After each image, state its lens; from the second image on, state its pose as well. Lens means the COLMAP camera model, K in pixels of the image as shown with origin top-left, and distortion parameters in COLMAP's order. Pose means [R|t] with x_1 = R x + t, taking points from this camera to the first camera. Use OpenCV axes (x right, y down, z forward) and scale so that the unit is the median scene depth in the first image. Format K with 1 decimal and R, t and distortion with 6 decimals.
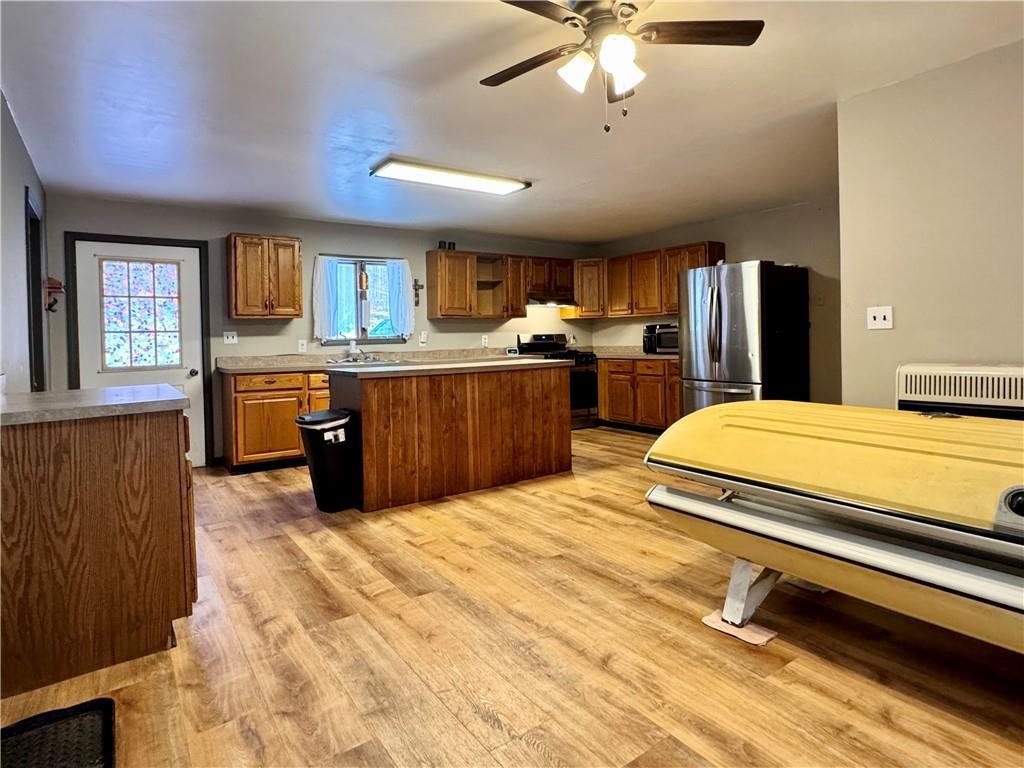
lens RADIAL K [[562.6, 0, 522.5], [0, 562.6, 336.9], [0, 0, 1]] dist [-0.008275, -0.001262]
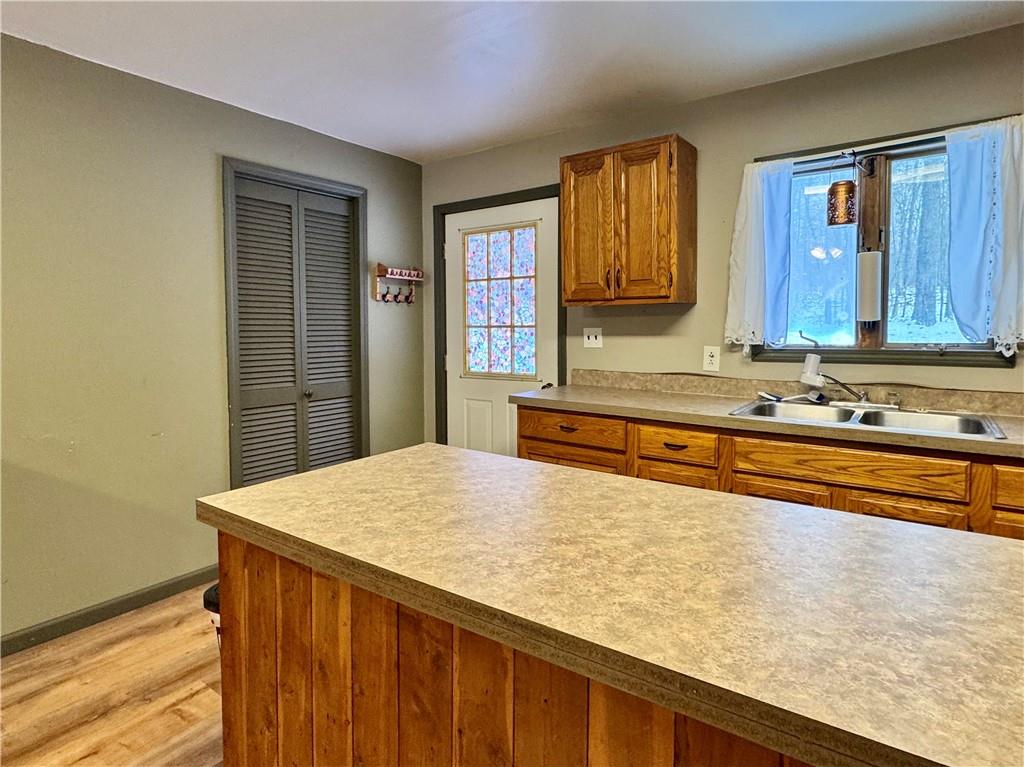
lens RADIAL K [[562.6, 0, 503.2], [0, 562.6, 351.4], [0, 0, 1]] dist [-0.008275, -0.001262]
pose [[0.299386, 0.068419, -0.951676, 0.029806], [0.000018, 0.997425, 0.071714, -0.029750], [0.954132, -0.021487, 0.298614, 0.793259]]
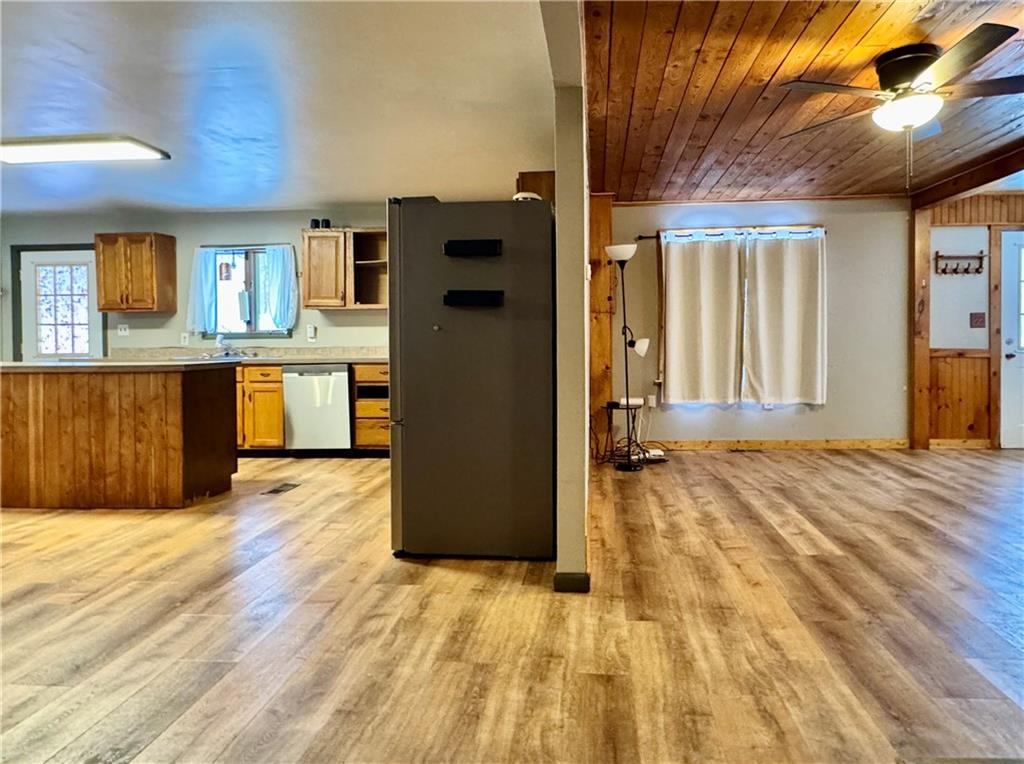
lens RADIAL K [[620.2, 0, 549.5], [0, 620.2, 346.3], [0, 0, 1]] dist [-0.003201, 0.003110]
pose [[0.763262, 0.028432, -0.645464, 0.979089], [-0.010459, 0.999444, 0.031656, -0.014910], [0.646005, -0.017411, 0.763135, 0.669445]]
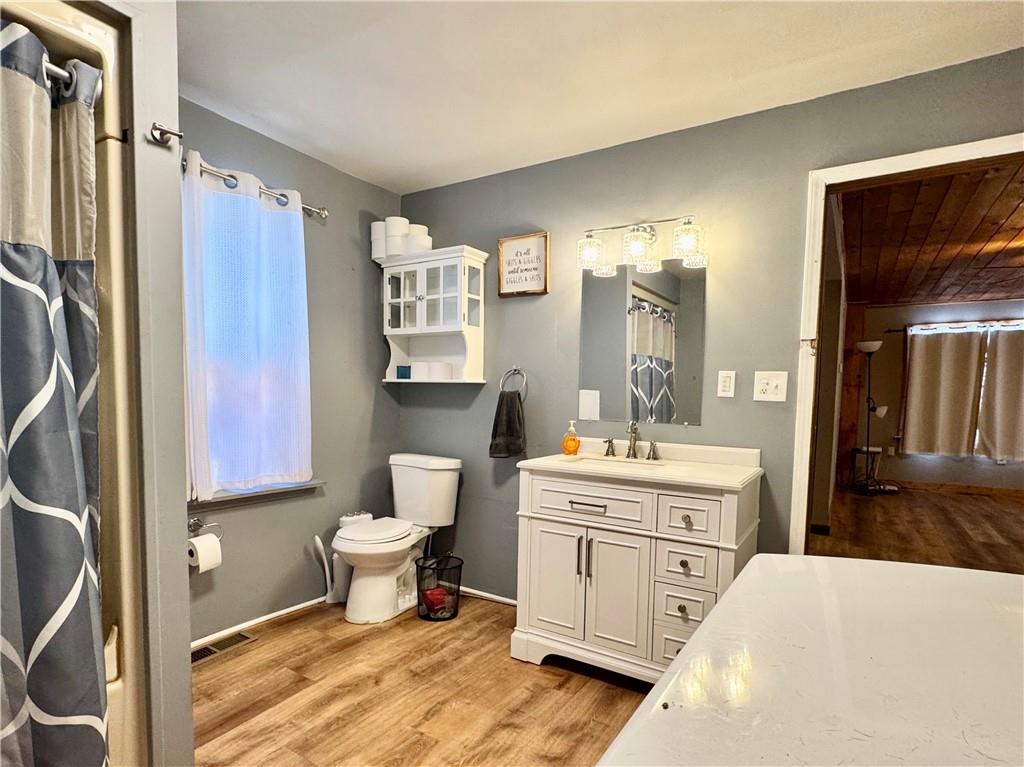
lens RADIAL K [[531.7, 0, 510.1], [0, 531.7, 424.5], [0, 0, 1]] dist [-0.005372, -0.000544]
pose [[0.359595, 0.092892, -0.928473, 1.337783], [-0.024279, 0.995627, 0.090207, -0.049793], [0.932793, -0.009896, 0.360278, 0.207255]]
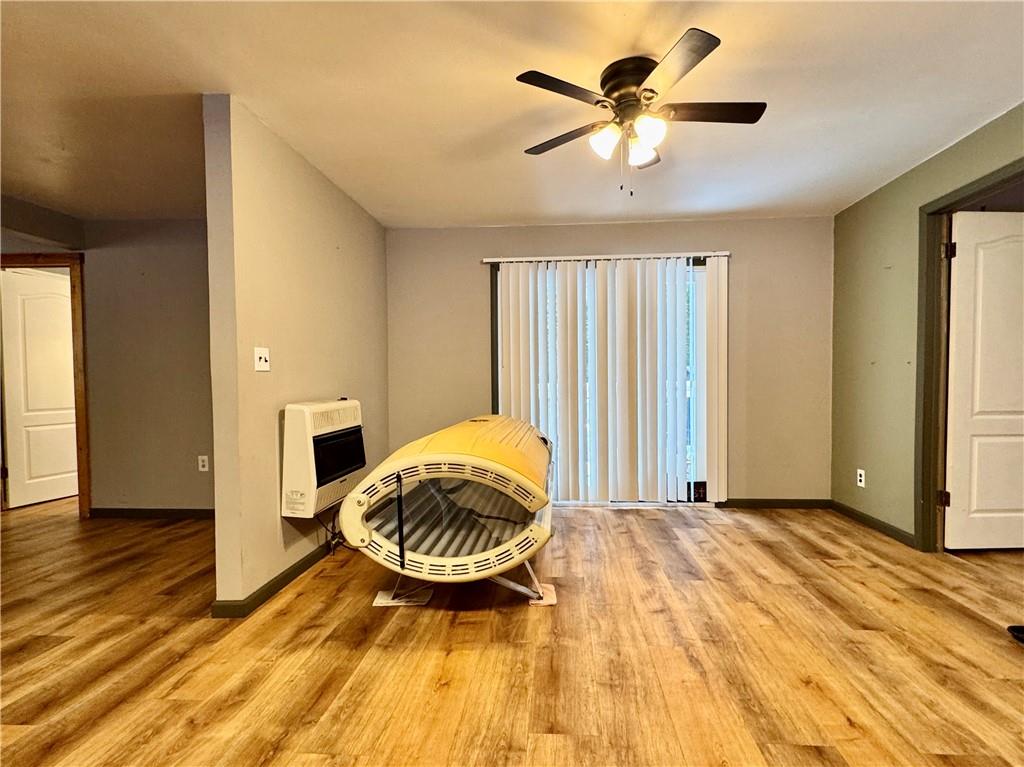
lens RADIAL K [[518.5, 0, 518.9], [0, 518.5, 362.5], [0, 0, 1]] dist [-0.004243, 0.002750]
pose [[-0.760624, 0.051320, 0.647161, -0.164671], [0.025121, 0.998451, -0.049653, 0.016804], [-0.648706, -0.021510, -0.760735, 0.847460]]
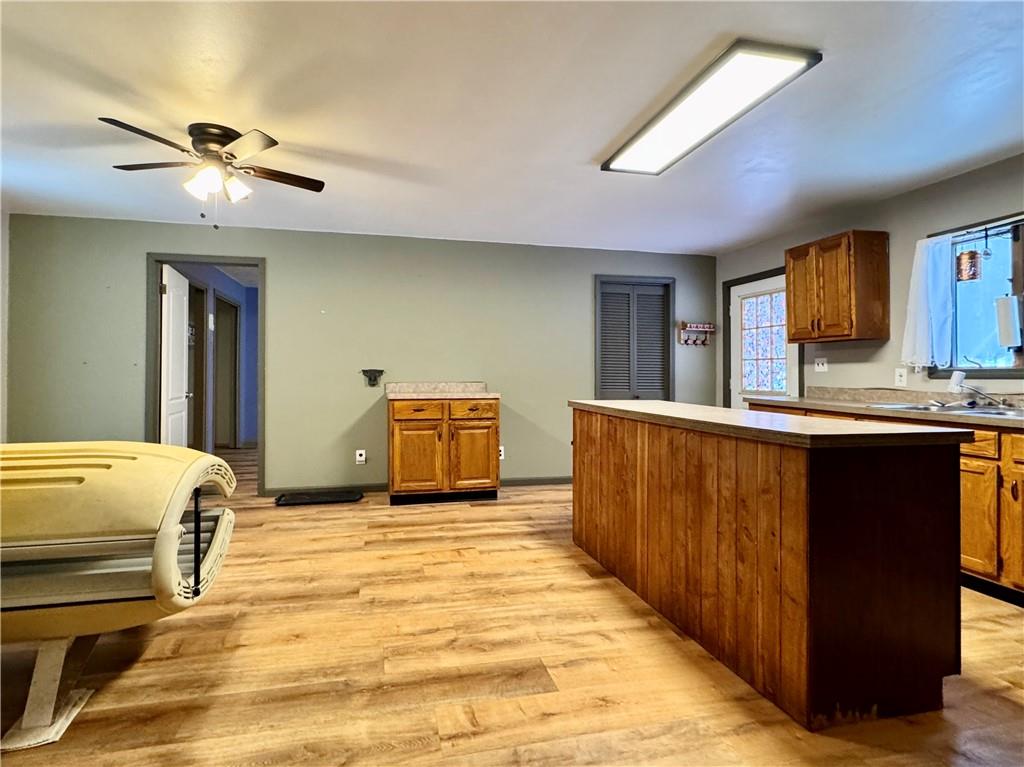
lens RADIAL K [[518.5, 0, 489.0], [0, 518.5, 365.3], [0, 0, 1]] dist [-0.004243, 0.002750]
pose [[-0.399468, 0.008669, -0.916706, 0.469799], [0.006753, 0.999956, 0.006514, -0.007266], [0.916722, -0.003589, -0.399509, 0.924505]]
